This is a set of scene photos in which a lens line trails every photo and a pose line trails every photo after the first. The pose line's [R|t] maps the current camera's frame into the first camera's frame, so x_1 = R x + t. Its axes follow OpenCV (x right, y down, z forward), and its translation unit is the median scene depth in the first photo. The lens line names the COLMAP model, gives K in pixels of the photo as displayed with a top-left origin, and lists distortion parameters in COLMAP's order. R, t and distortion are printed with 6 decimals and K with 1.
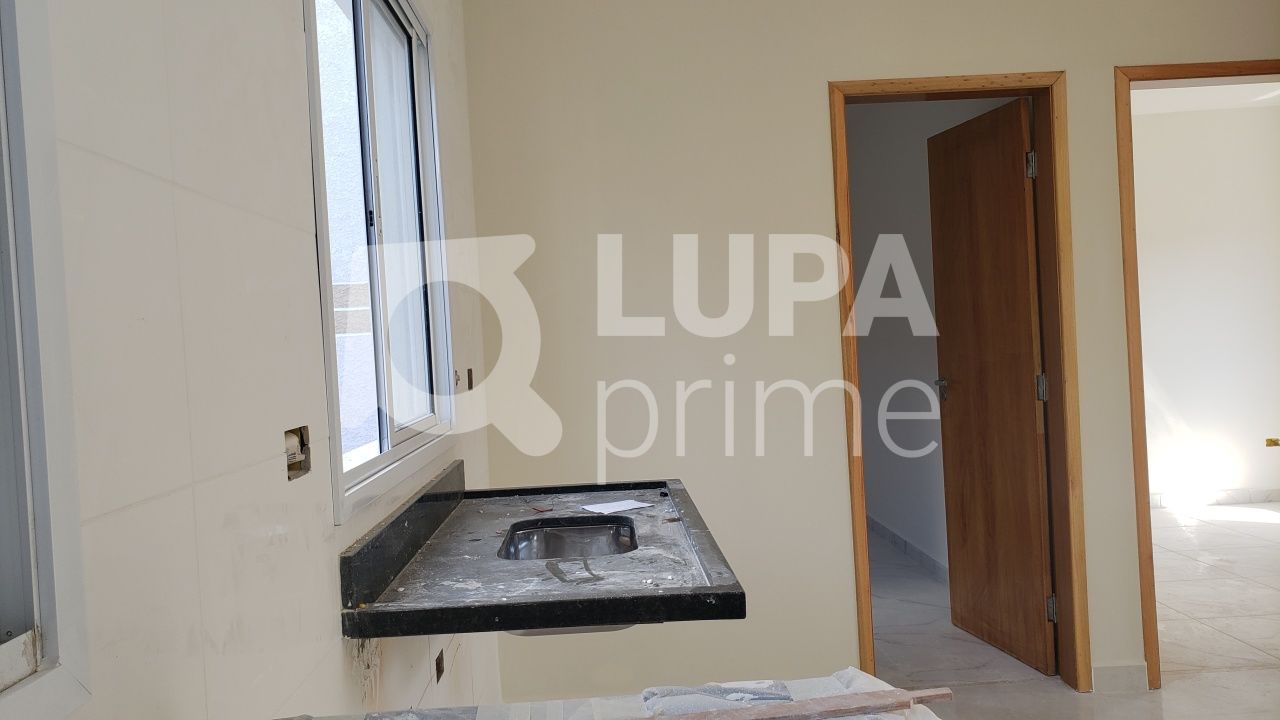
lens RADIAL K [[1000.1, 0, 633.8], [0, 1000.1, 354.8], [0, 0, 1]] dist [0.000940, -0.000485]
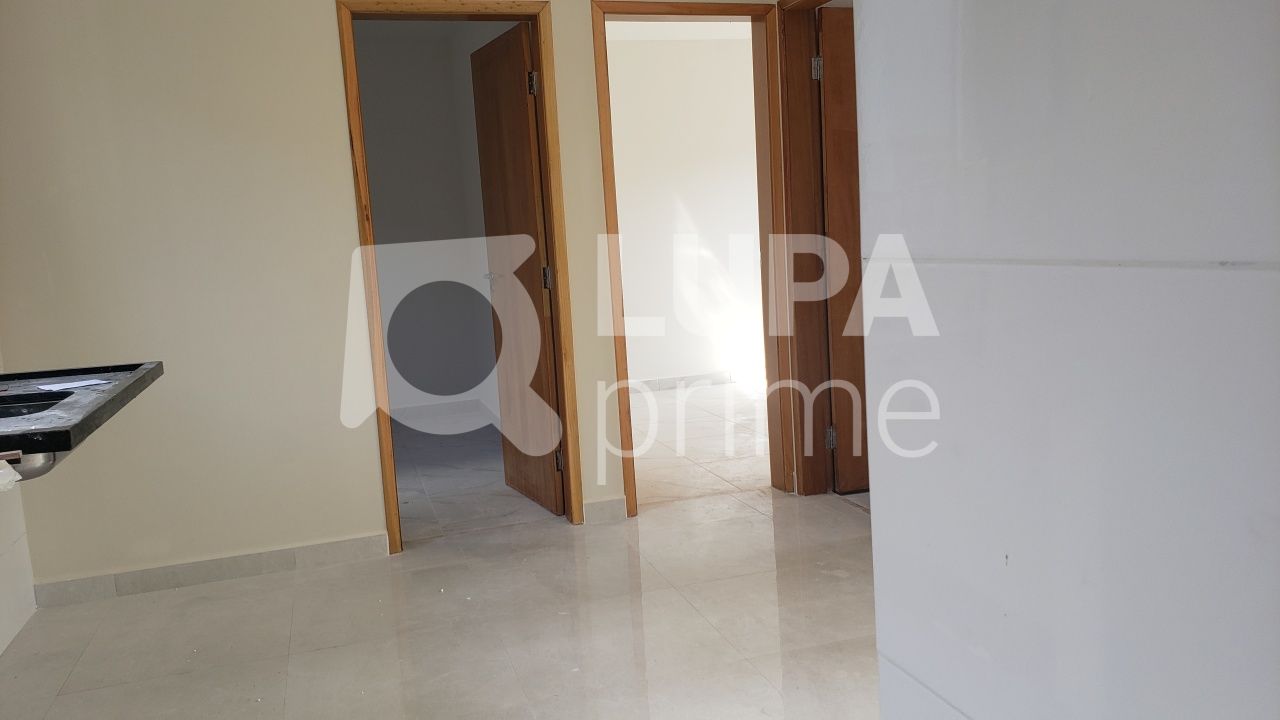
lens RADIAL K [[984.5, 0, 640.4], [0, 984.5, 373.0], [0, 0, 1]] dist [0.005284, -0.000787]
pose [[0.955531, -0.047015, 0.291119, 0.178779], [0.013909, 0.993296, 0.114761, 0.013609], [-0.294563, -0.105609, 0.949779, -0.156278]]
